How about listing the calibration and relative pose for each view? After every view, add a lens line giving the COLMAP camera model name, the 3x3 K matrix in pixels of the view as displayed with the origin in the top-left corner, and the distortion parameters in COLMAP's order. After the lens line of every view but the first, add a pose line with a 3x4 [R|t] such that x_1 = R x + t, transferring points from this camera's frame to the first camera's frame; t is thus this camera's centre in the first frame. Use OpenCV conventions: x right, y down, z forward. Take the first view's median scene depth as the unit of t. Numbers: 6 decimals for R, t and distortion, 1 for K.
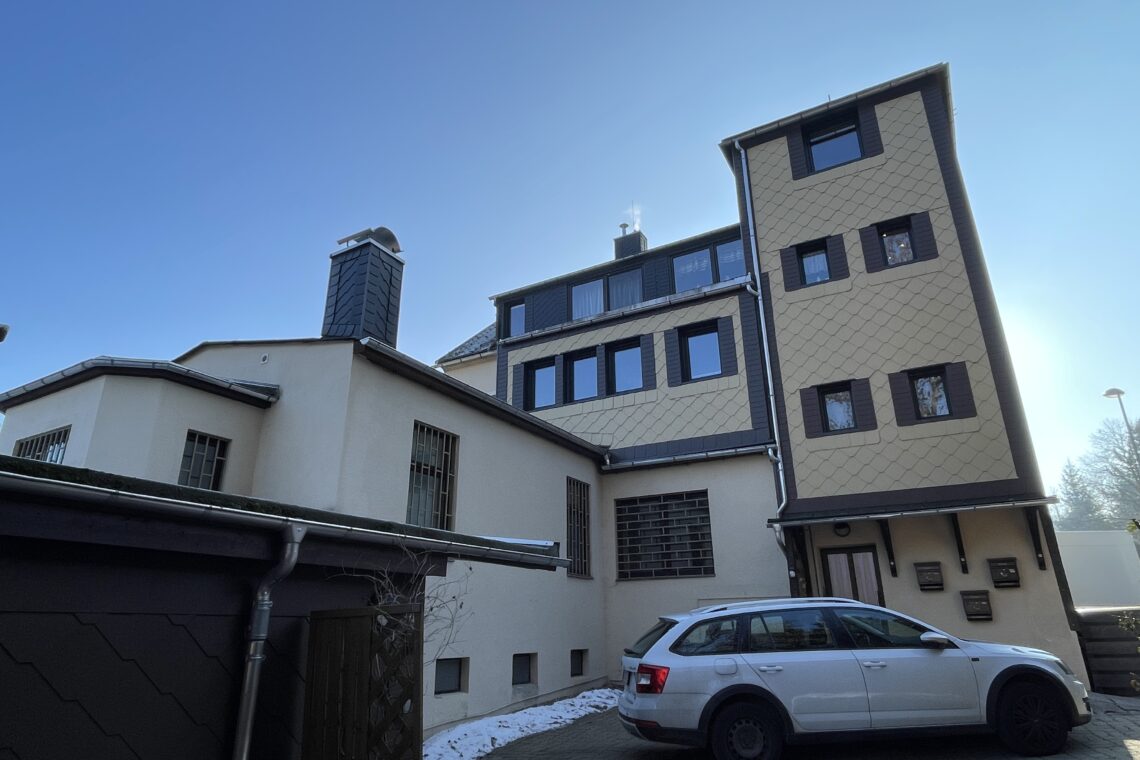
lens RADIAL K [[652.3, 0, 570.0], [0, 652.3, 380.0], [0, 0, 1]] dist [-0.015421, -0.000657]
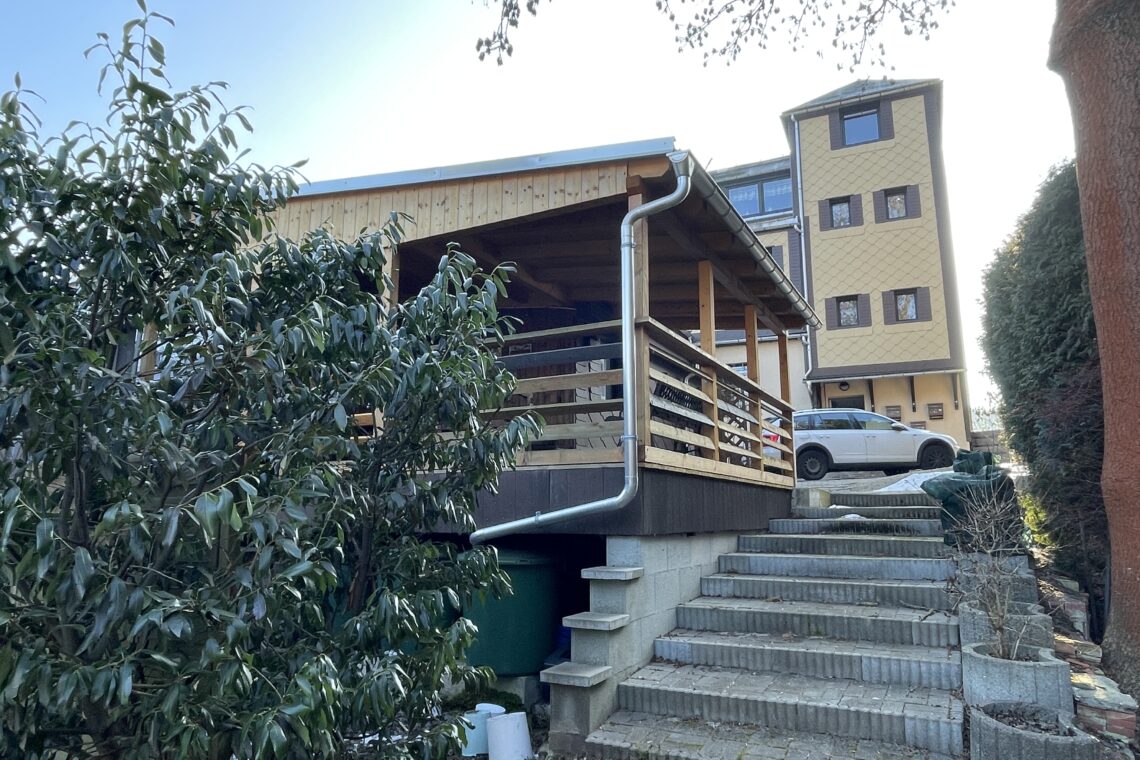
lens RADIAL K [[728.8, 0, 570.0], [0, 728.8, 380.0], [0, 0, 1]] dist [-0.005808, -0.000943]
pose [[0.995415, 0.025398, 0.092218, -0.405286], [-0.040693, 0.984950, 0.167980, -0.061113], [-0.086564, -0.170962, 0.981468, -0.678960]]
